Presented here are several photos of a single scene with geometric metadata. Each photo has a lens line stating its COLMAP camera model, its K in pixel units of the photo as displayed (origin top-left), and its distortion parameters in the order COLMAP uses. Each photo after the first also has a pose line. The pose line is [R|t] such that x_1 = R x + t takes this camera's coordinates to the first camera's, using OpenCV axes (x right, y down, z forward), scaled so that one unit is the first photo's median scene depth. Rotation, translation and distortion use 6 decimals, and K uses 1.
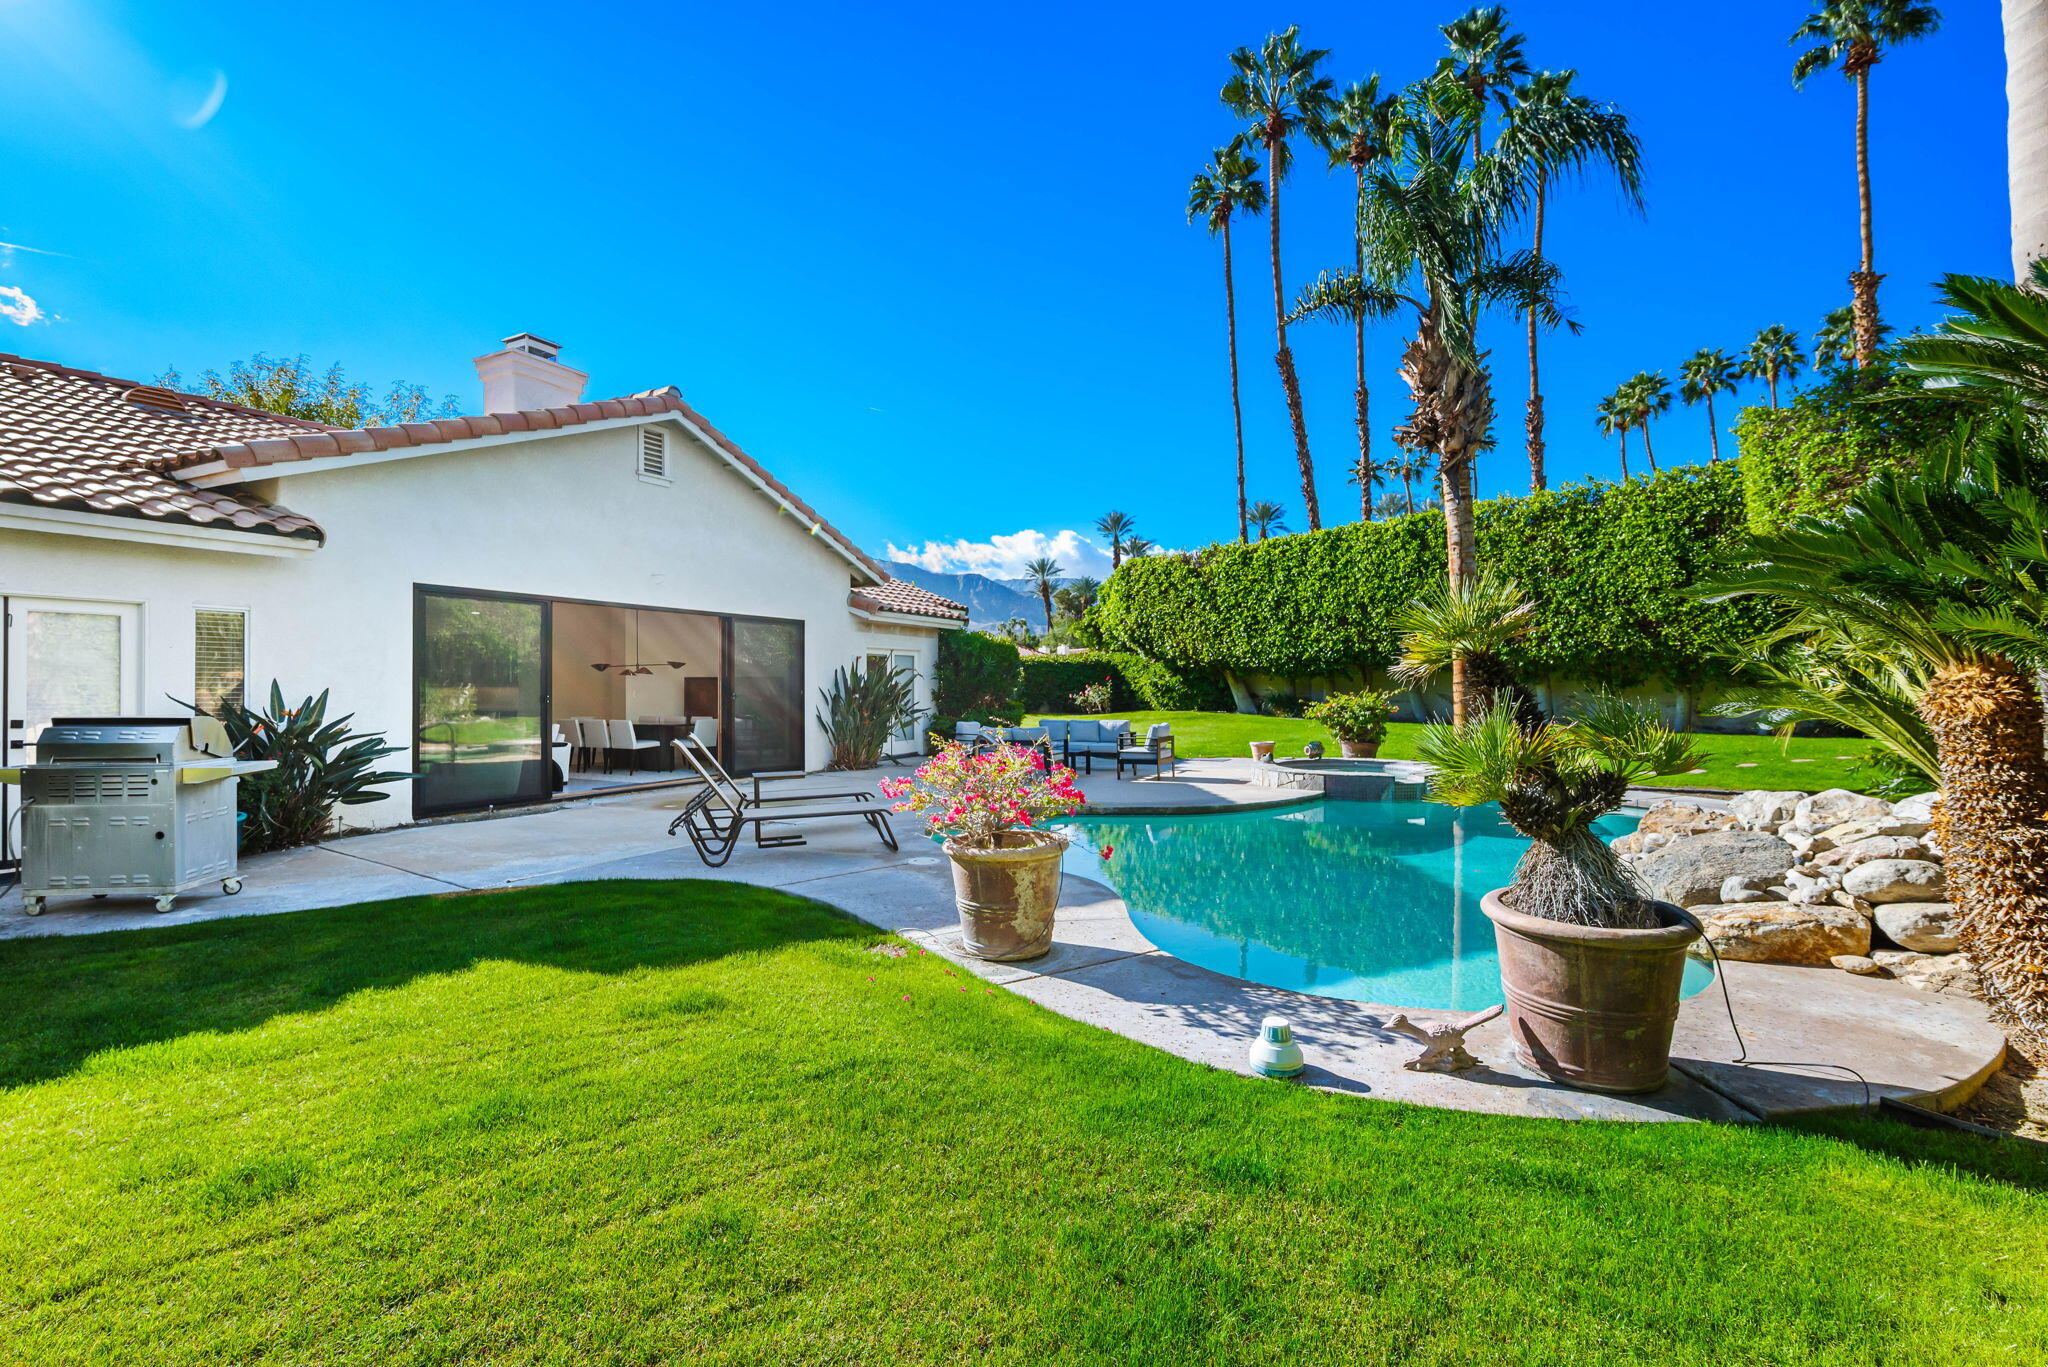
lens RADIAL K [[905.9, 0, 1025.9], [0, 905.9, 686.9], [0, 0, 1]] dist [0.001704, -0.000631]
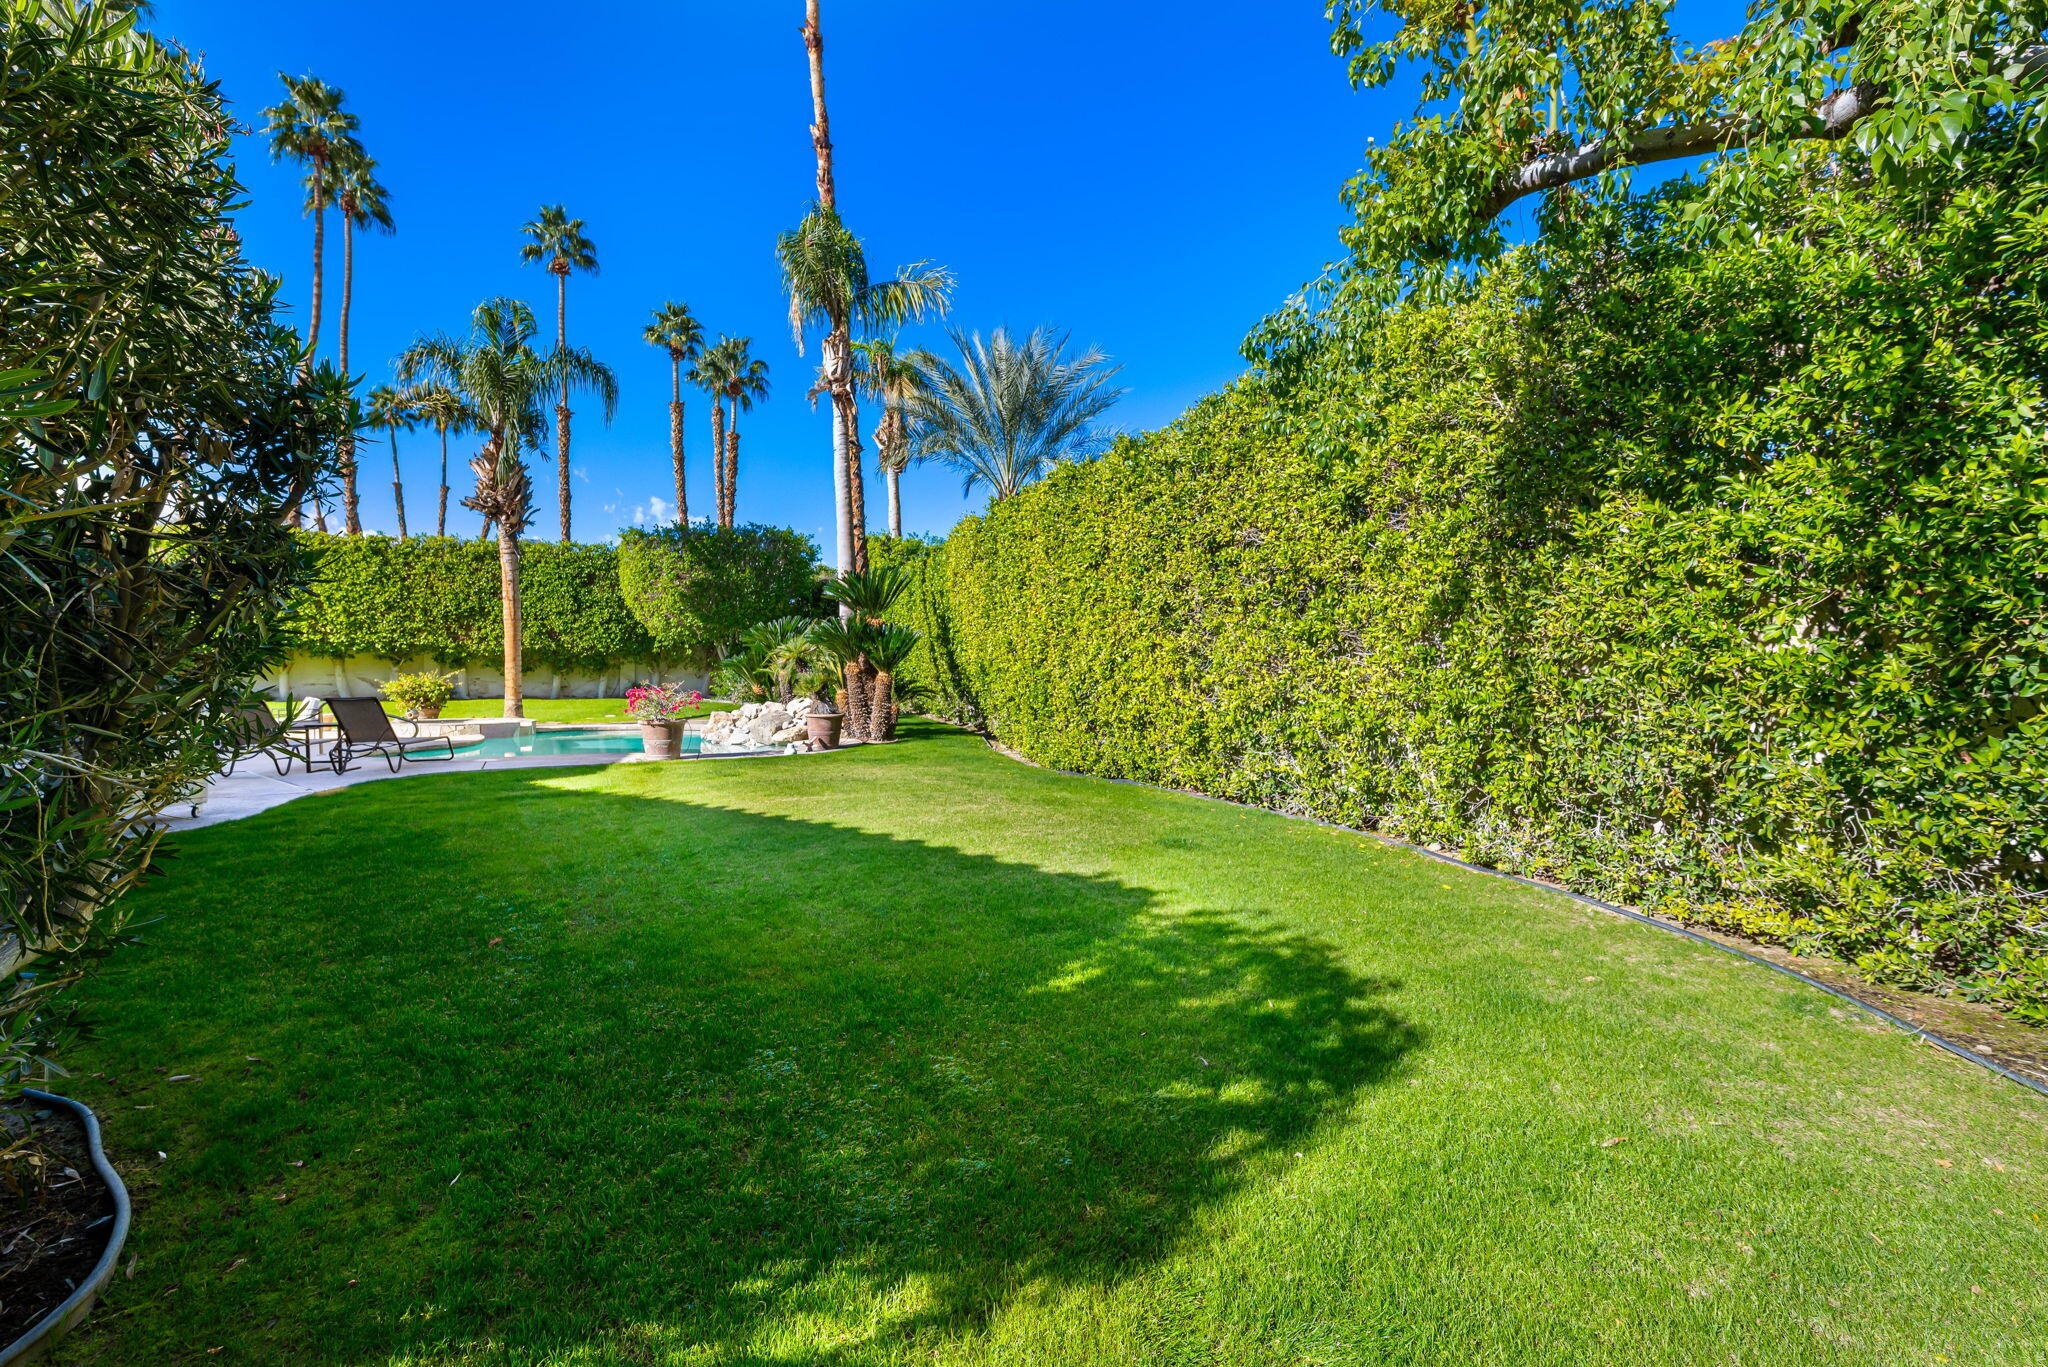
lens RADIAL K [[905.9, 0, 1018.6], [0, 905.9, 684.8], [0, 0, 1]] dist [0.001704, -0.000631]
pose [[0.227794, -0.009119, 0.973667, -0.502331], [0.002153, 0.999958, 0.008861, 0.008058], [-0.973707, 0.000078, 0.227804, -0.140066]]
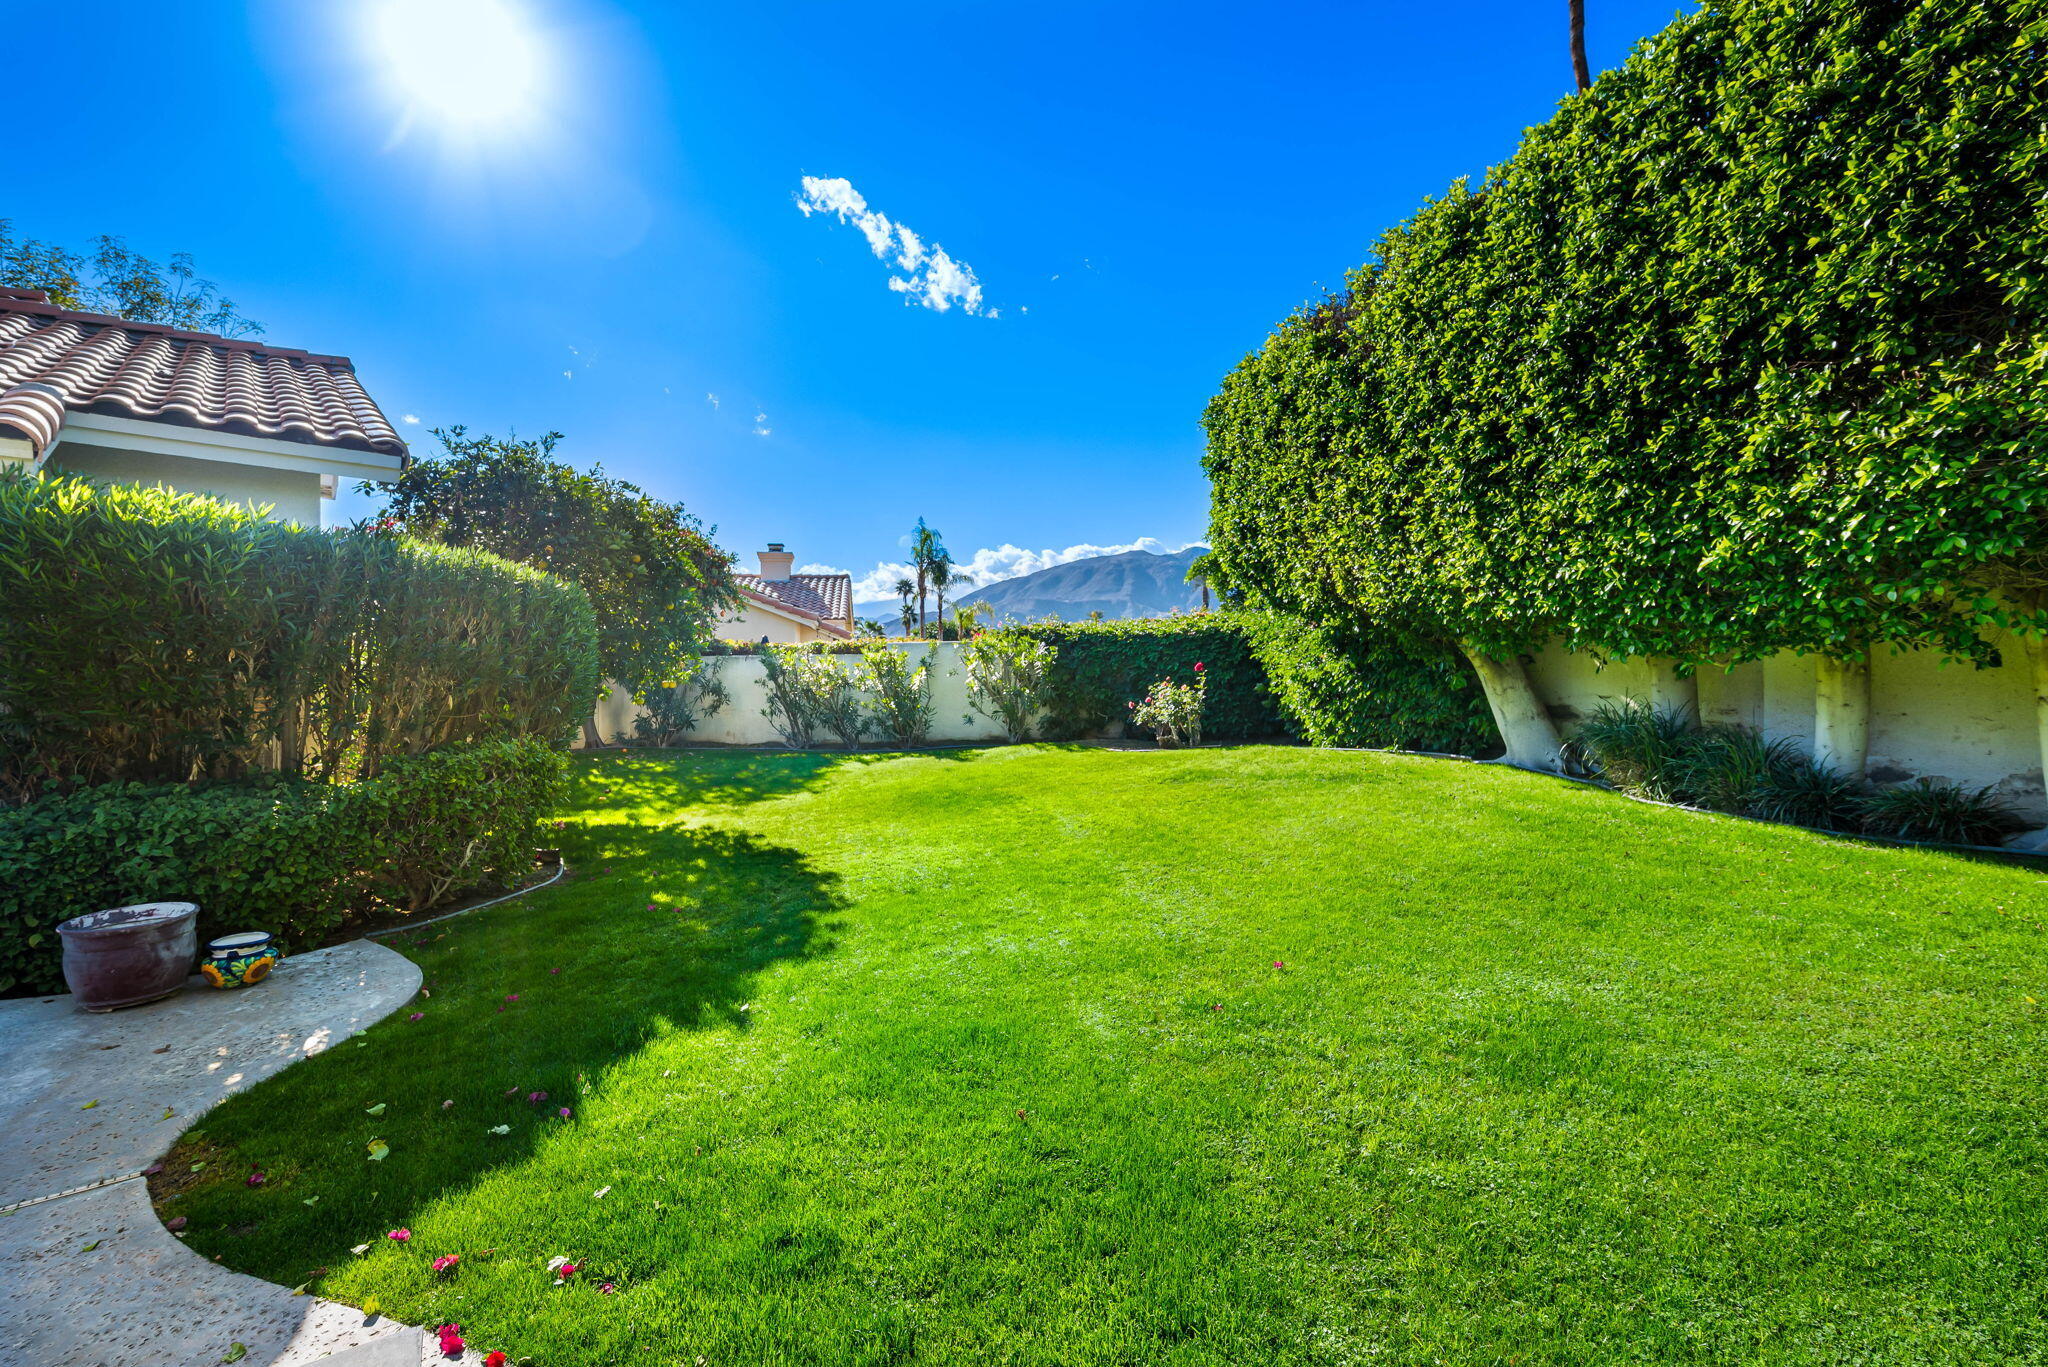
lens RADIAL K [[905.9, 0, 1019.9], [0, 905.9, 681.2], [0, 0, 1]] dist [0.001704, -0.000631]
pose [[0.916707, -0.001741, -0.399556, 0.229593], [0.002007, 0.999998, 0.000248, -0.003022], [0.399555, -0.001030, 0.916709, 0.692655]]
